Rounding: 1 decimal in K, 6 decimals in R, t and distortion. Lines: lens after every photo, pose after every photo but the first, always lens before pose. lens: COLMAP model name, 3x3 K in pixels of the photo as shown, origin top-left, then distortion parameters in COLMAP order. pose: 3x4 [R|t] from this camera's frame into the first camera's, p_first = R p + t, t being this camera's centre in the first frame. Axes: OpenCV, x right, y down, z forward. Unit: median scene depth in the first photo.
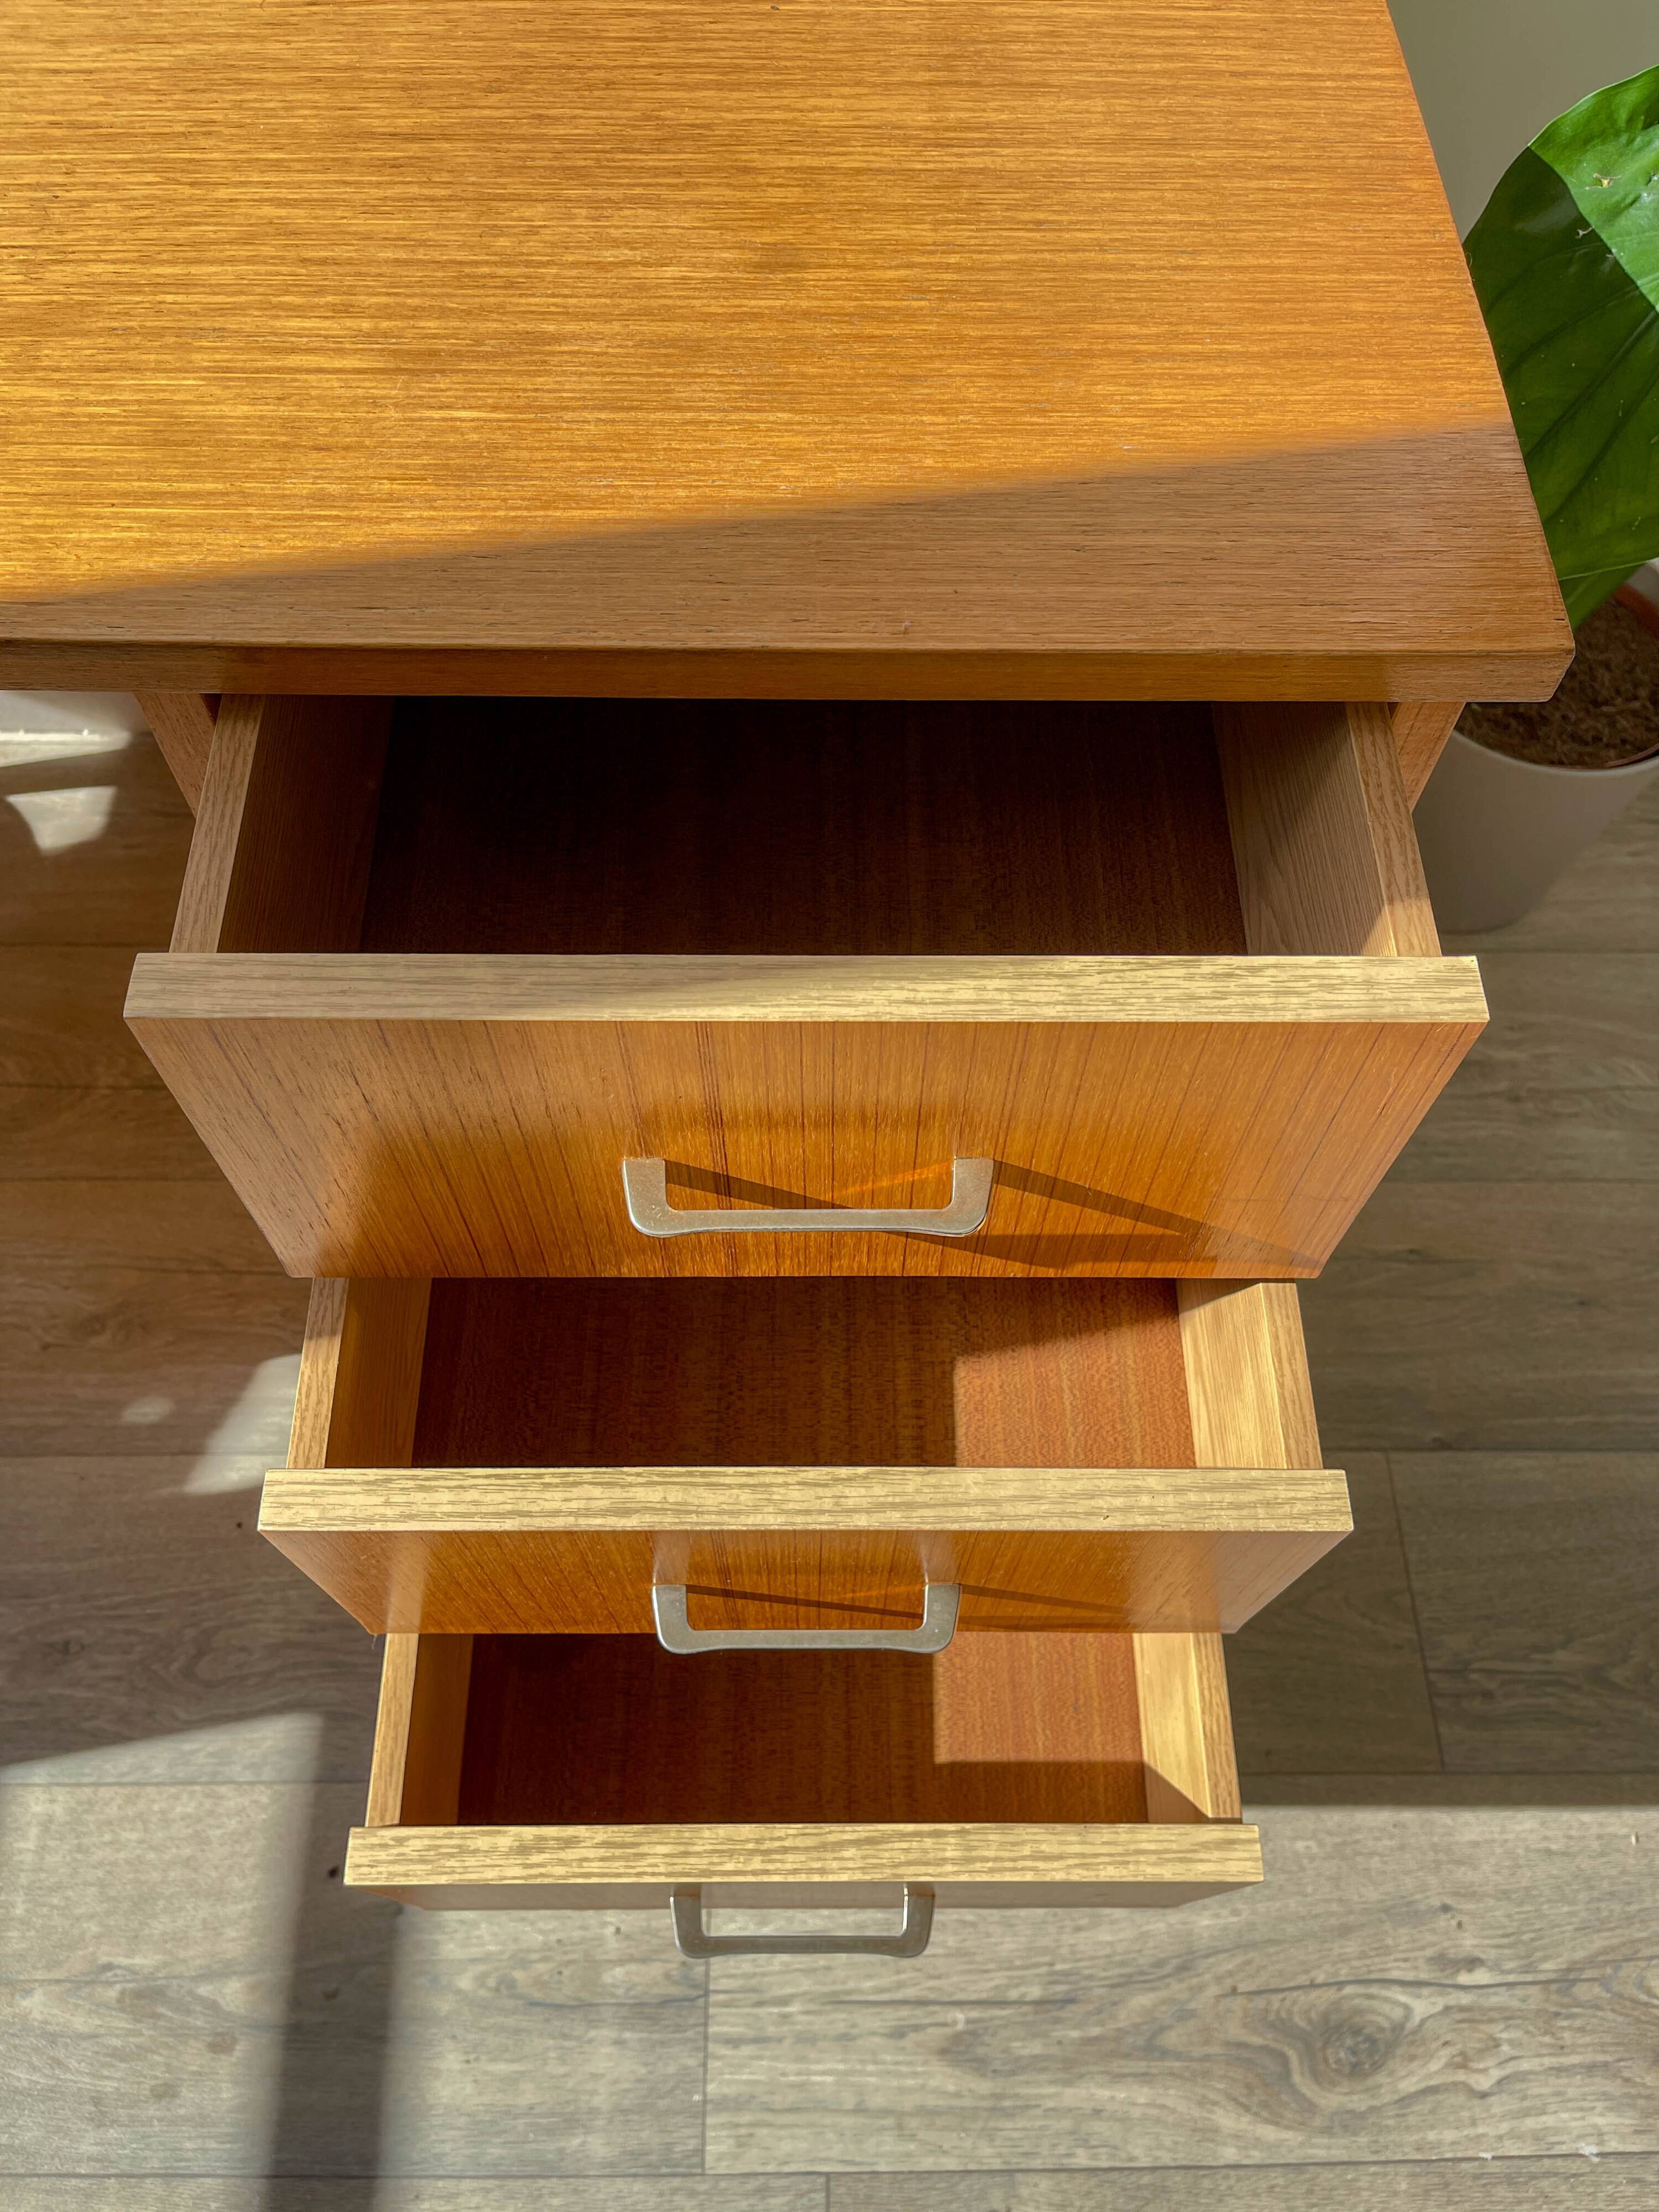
lens RADIAL K [[1711.7, 0, 831.3], [0, 1711.7, 1106.2], [0, 0, 1]] dist [0.084875, -0.136704]
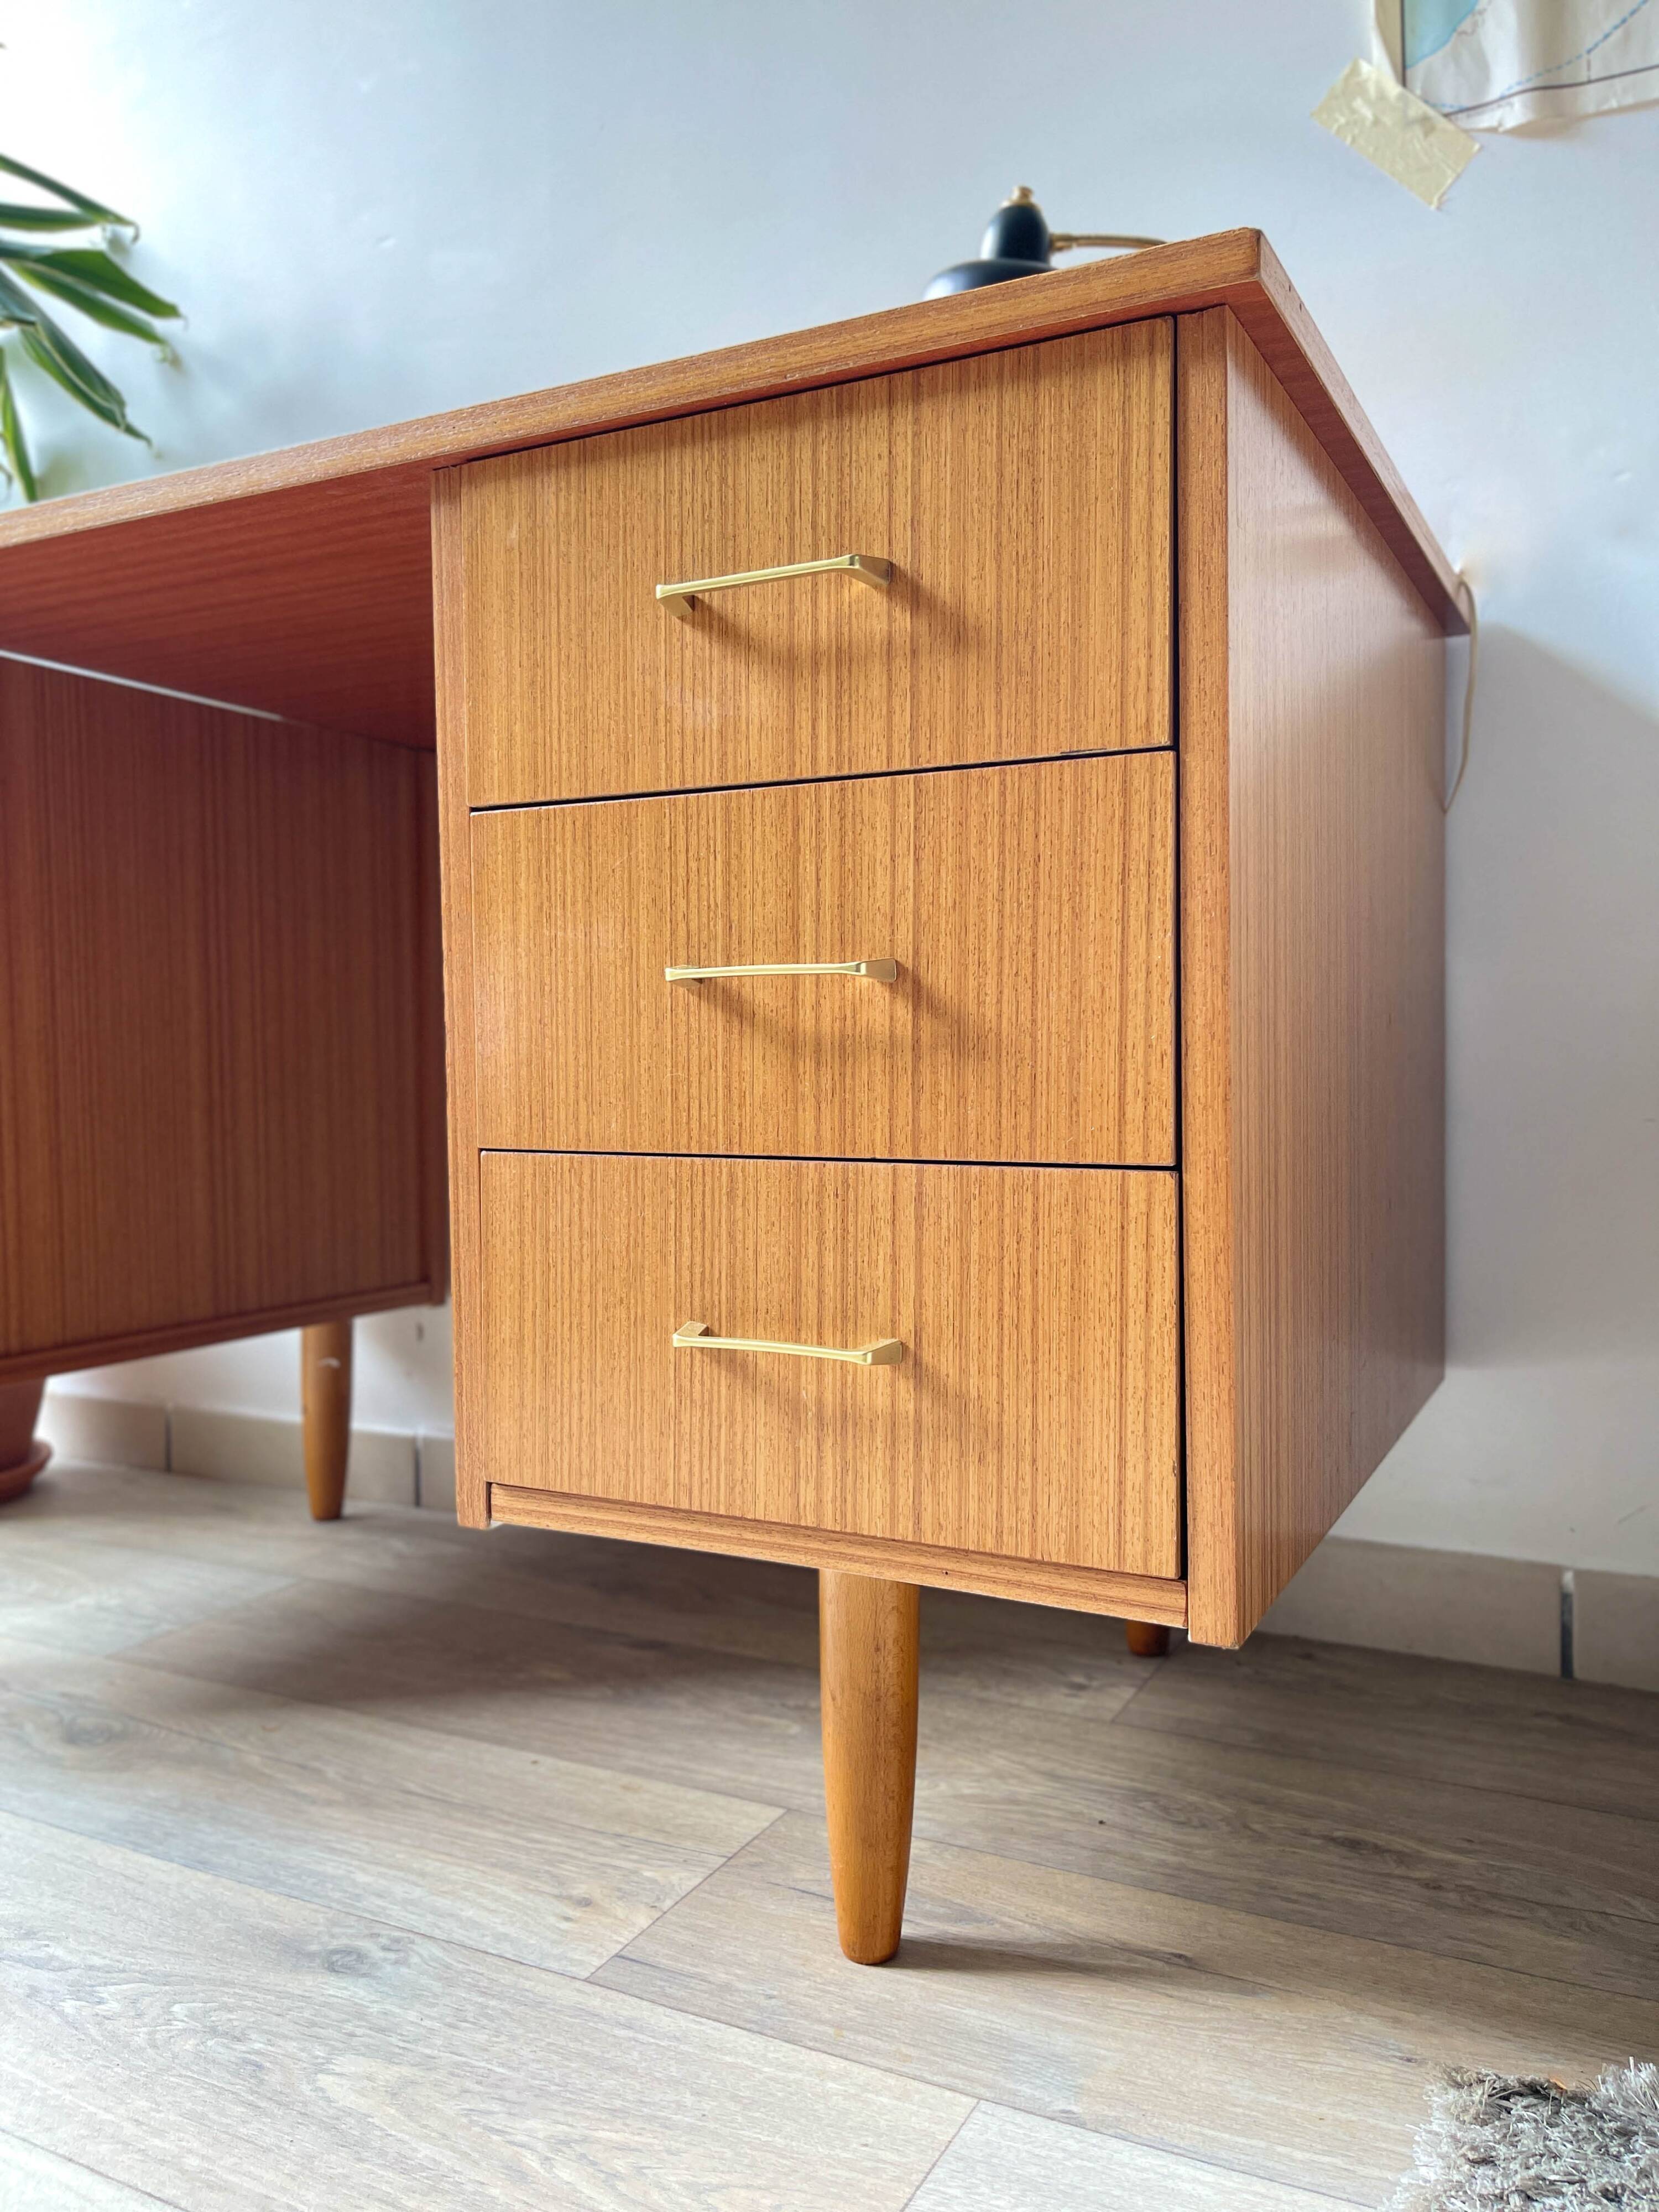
lens RADIAL K [[1685.2, 0, 838.2], [0, 1685.2, 1118.1], [0, 0, 1]] dist [0.064380, -0.099307]
pose [[0.884541, -0.013056, -0.466279, 0.664973], [-0.389554, 0.529167, -0.753810, 0.581639], [0.256581, 0.848417, 0.462985, 0.468485]]
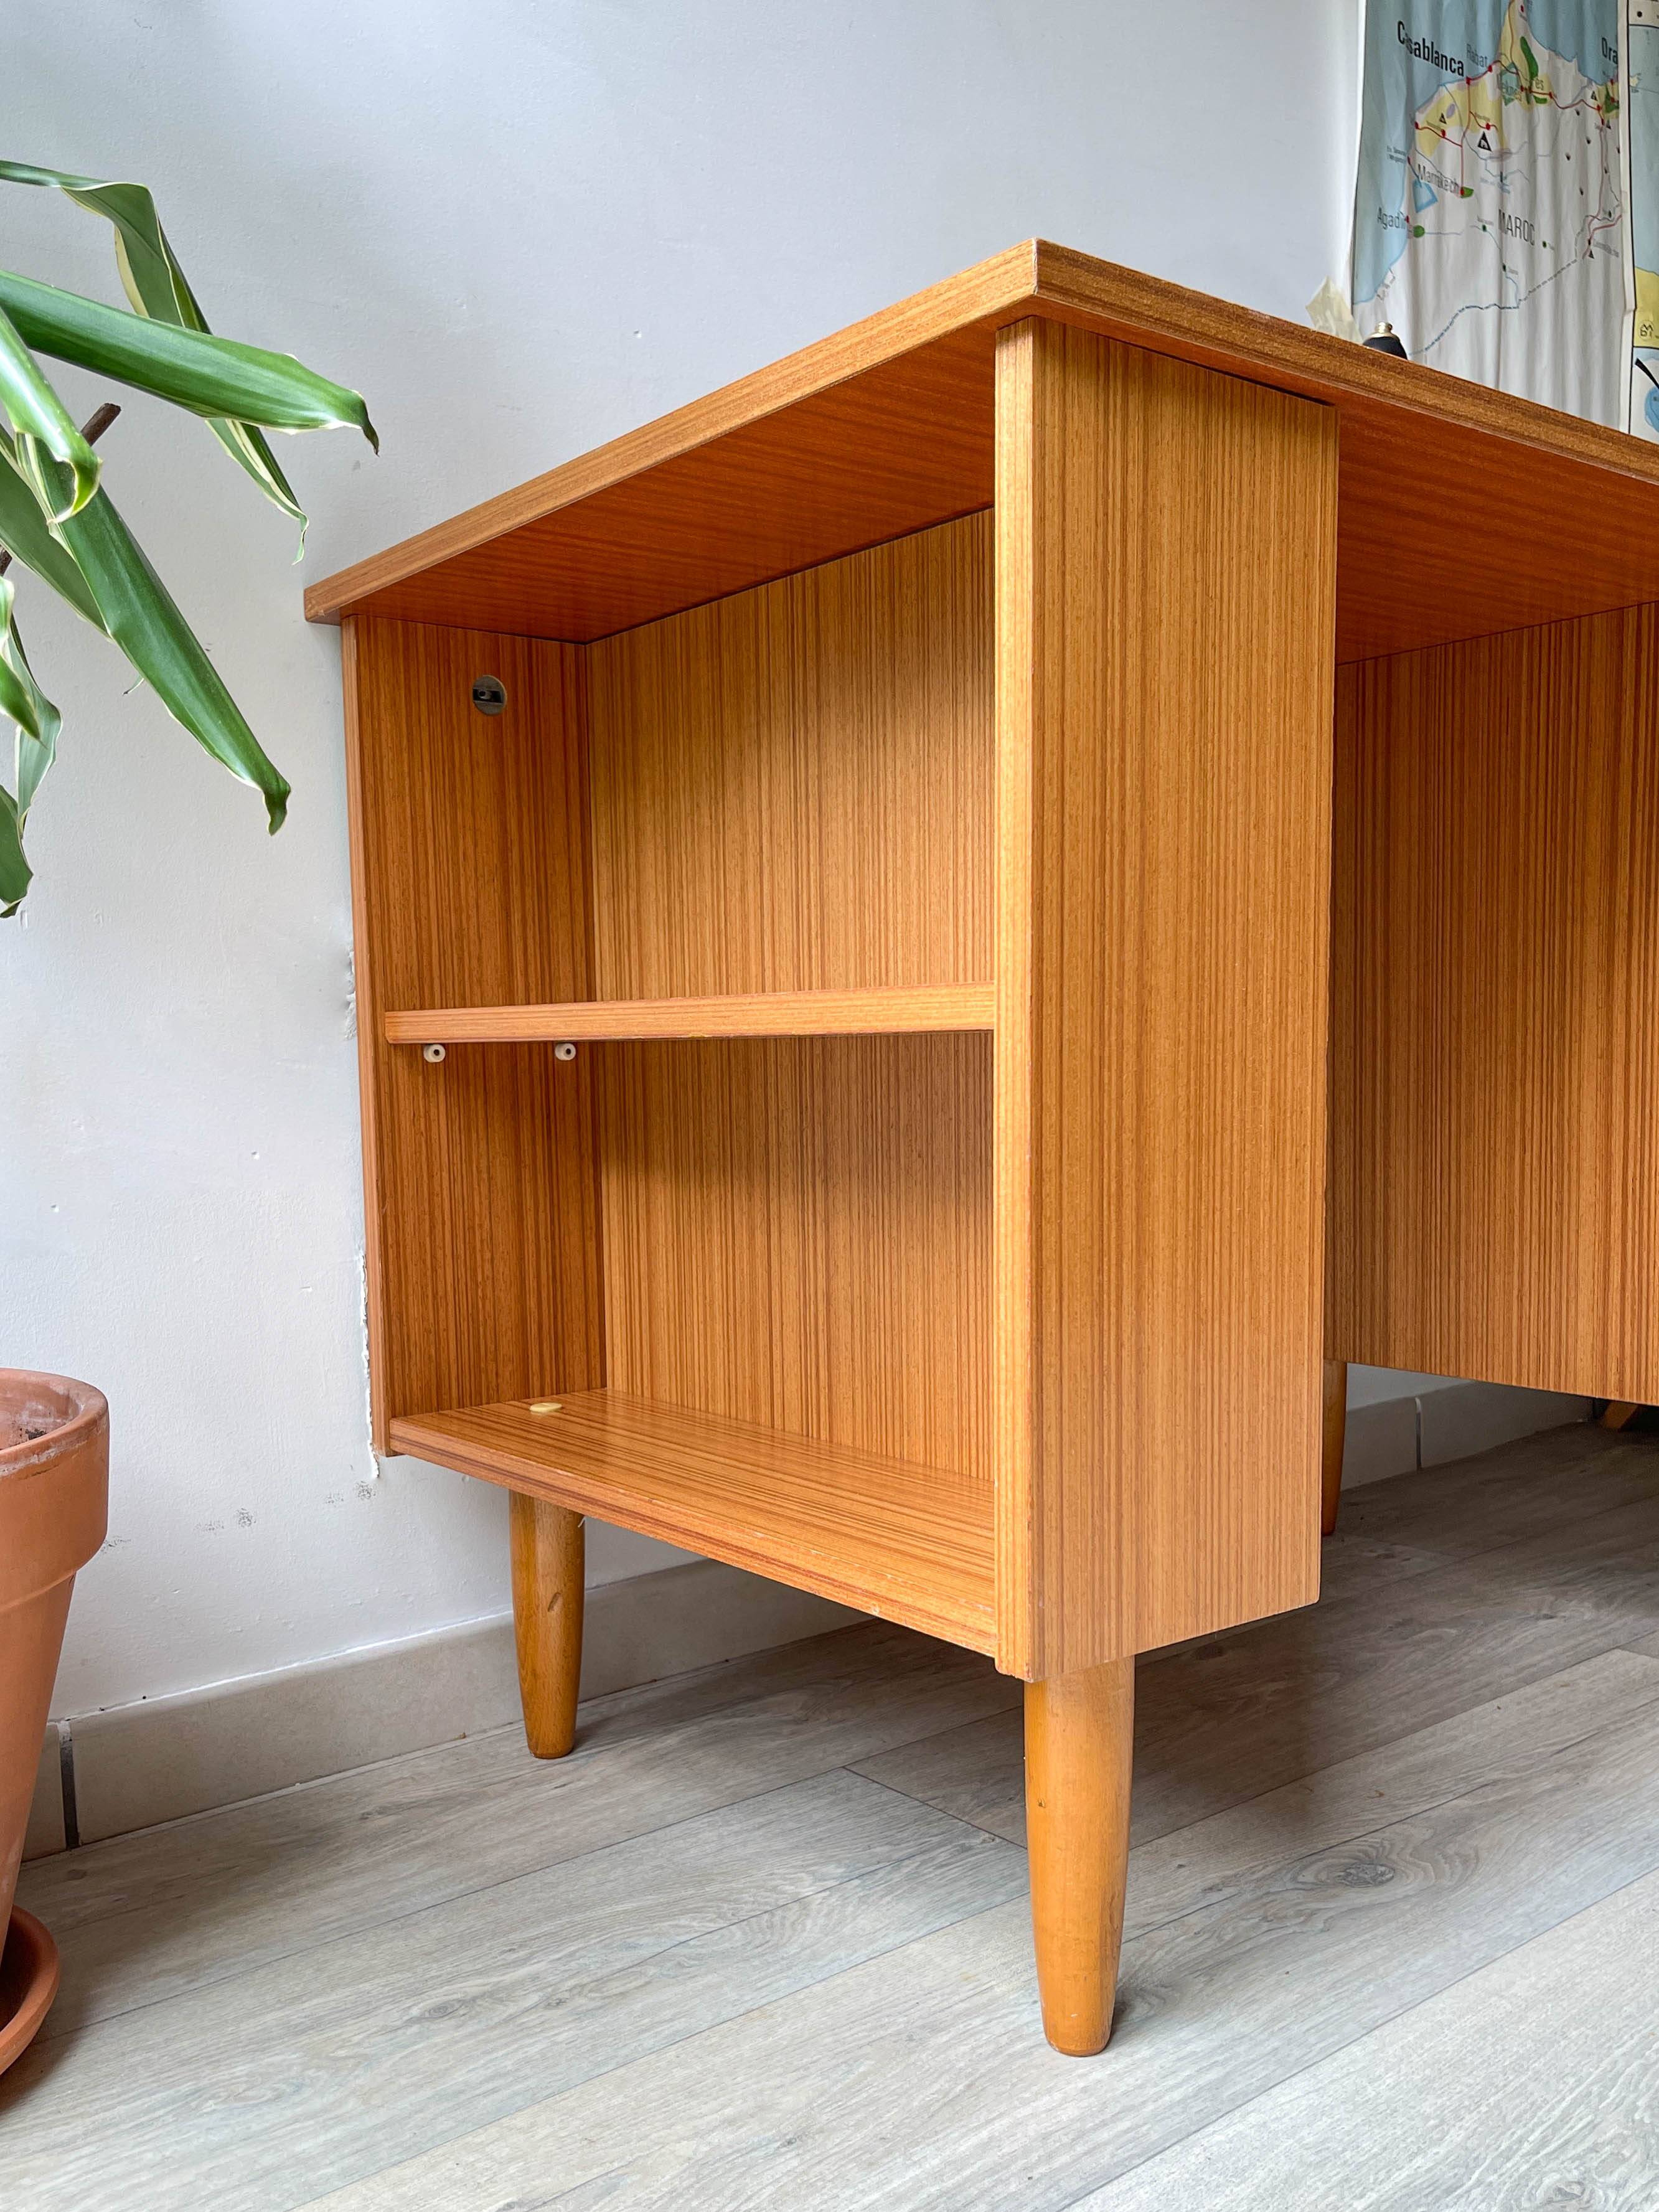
lens RADIAL K [[1908.3, 0, 789.9], [0, 1908.3, 1230.7], [0, 0, 1]] dist [0.067929, -0.111413]
pose [[0.787559, -0.107122, 0.606858, -1.154095], [0.555627, 0.549337, -0.624105, 0.437687], [-0.266515, 0.828706, 0.492155, 0.469338]]
